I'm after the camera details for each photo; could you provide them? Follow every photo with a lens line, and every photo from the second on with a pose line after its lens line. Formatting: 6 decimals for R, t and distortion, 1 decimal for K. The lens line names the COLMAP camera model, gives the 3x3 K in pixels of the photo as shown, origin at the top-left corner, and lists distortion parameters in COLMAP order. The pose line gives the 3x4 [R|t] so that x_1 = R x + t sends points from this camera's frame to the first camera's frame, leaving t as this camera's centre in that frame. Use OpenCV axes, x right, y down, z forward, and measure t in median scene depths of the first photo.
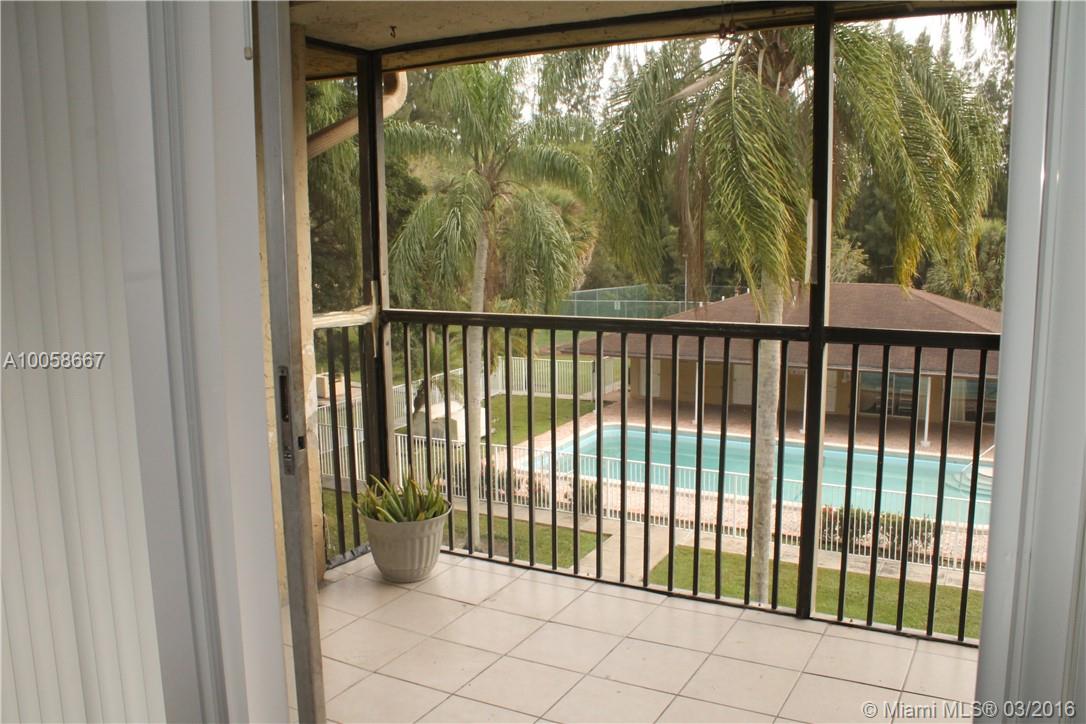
lens RADIAL K [[910.4, 0, 543.0], [0, 910.4, 362.0], [0, 0, 1]] dist [-0.160199, 0.141666]
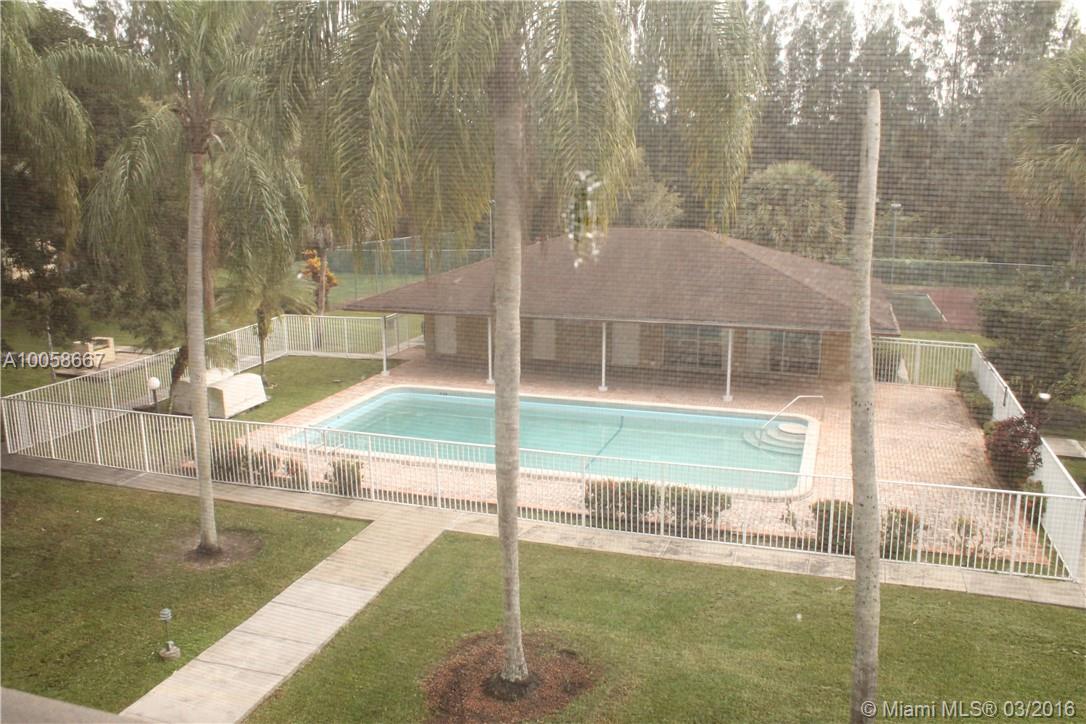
lens RADIAL K [[910.4, 0, 543.0], [0, 910.4, 362.0], [0, 0, 1]] dist [-0.160199, 0.141666]
pose [[0.984086, -0.032048, 0.174779, 0.081674], [0.021427, 0.997826, 0.062318, -0.014221], [-0.176396, -0.057581, 0.982634, 0.099652]]
